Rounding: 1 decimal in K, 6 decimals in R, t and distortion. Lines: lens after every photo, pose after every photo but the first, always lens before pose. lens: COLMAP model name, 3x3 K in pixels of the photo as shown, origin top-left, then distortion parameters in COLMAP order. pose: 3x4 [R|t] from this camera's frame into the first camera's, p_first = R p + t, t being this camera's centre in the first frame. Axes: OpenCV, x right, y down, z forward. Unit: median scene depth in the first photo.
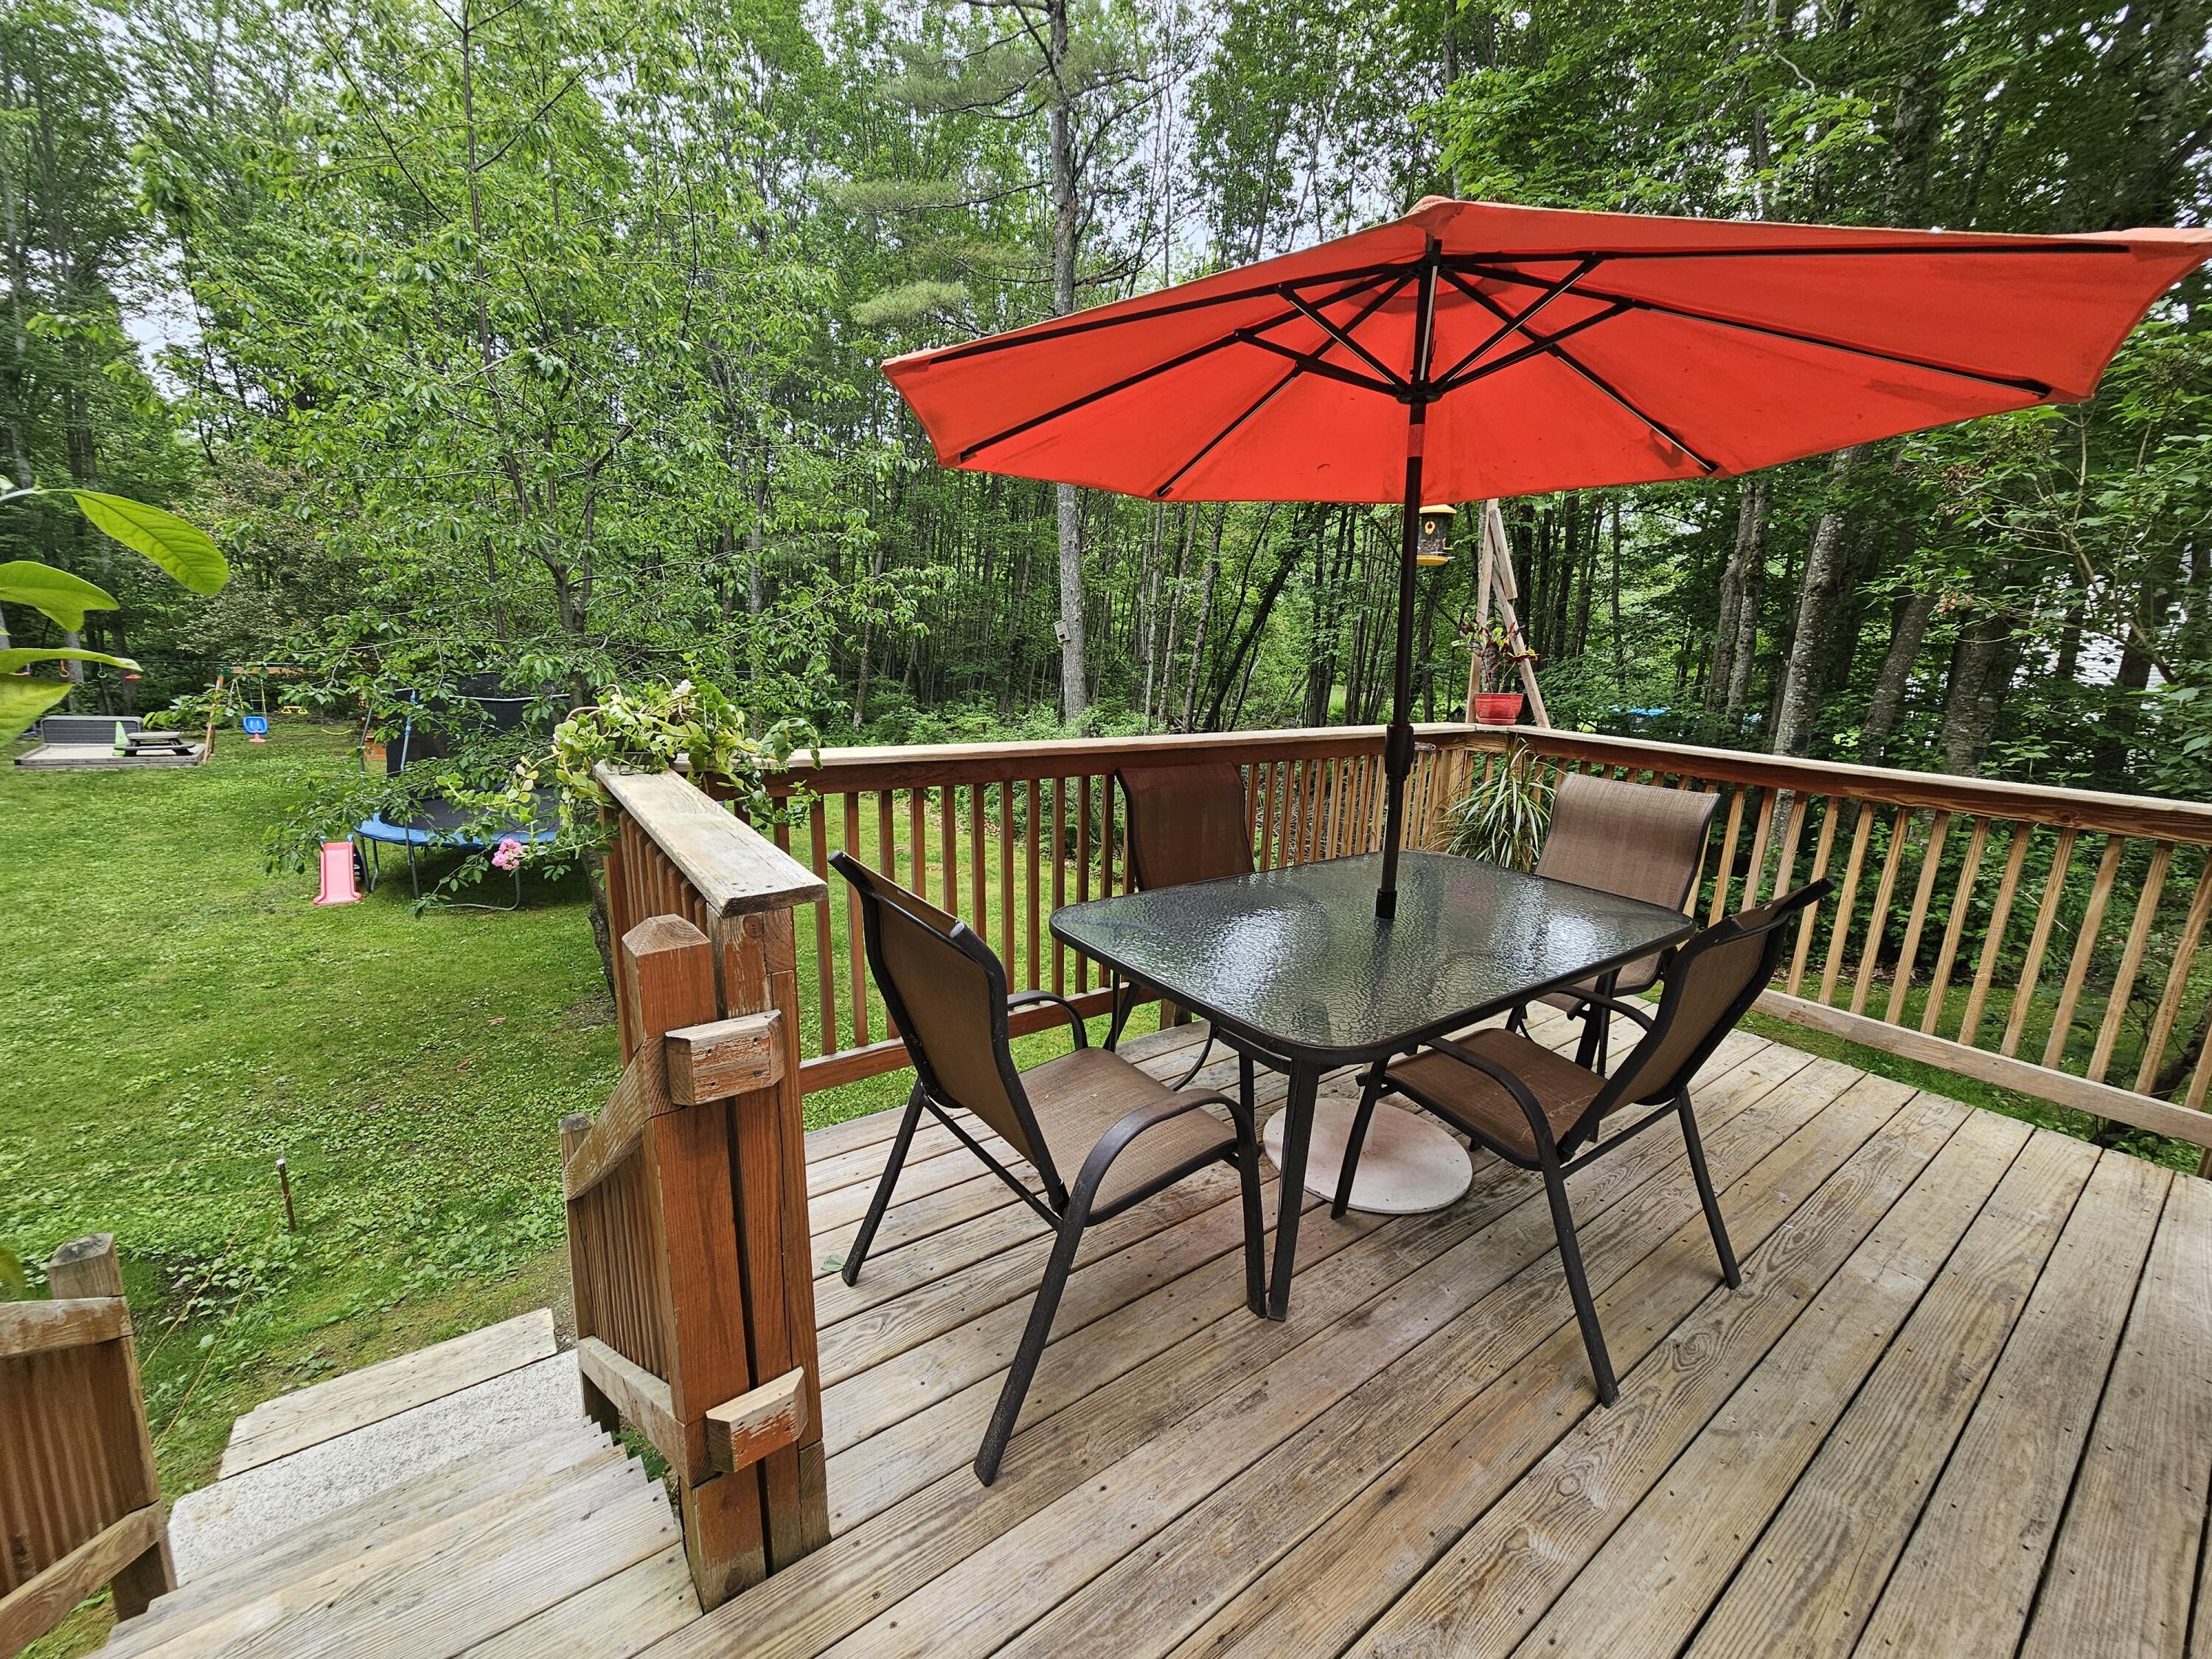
lens RADIAL K [[904.6, 0, 1108.8], [0, 904.6, 836.1], [0, 0, 1]] dist [-0.012109, 0.003443]
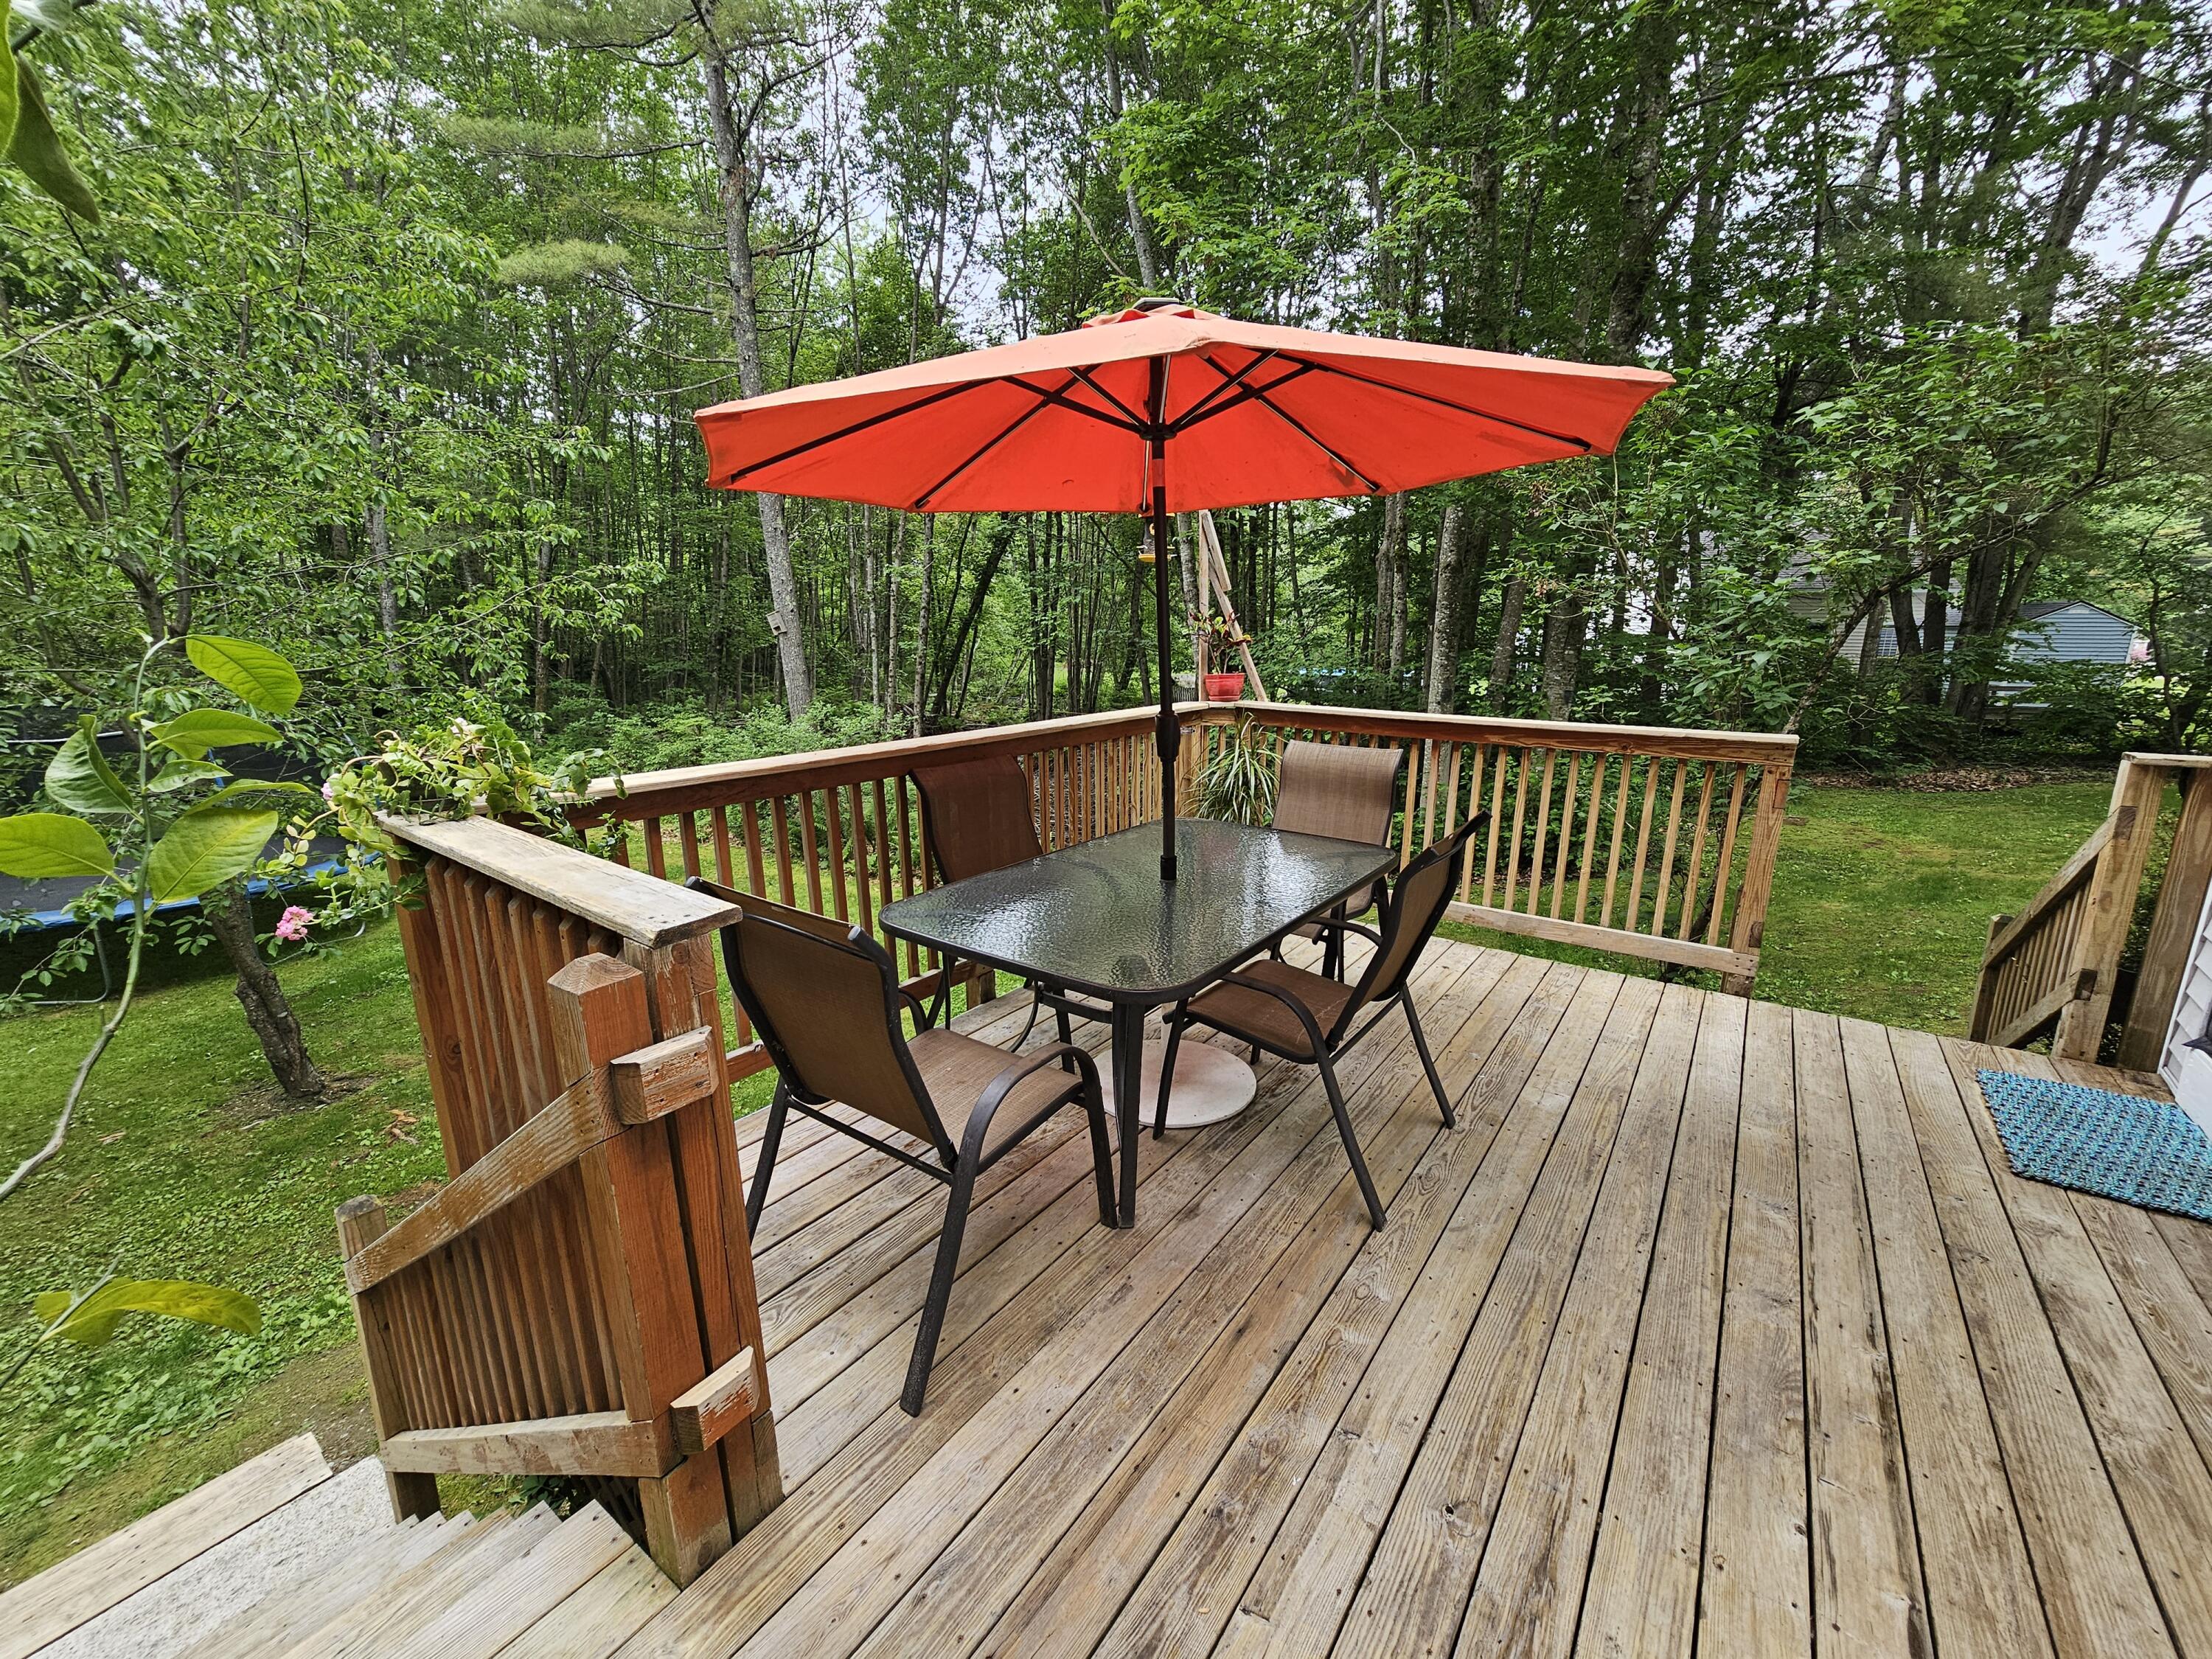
lens RADIAL K [[904.6, 0, 1108.8], [0, 904.6, 836.1], [0, 0, 1]] dist [-0.012109, 0.003443]
pose [[0.952630, -0.104899, 0.285468, -0.078558], [0.099007, 0.994470, 0.035036, -0.011546], [-0.287564, -0.005113, 0.957748, -0.080848]]
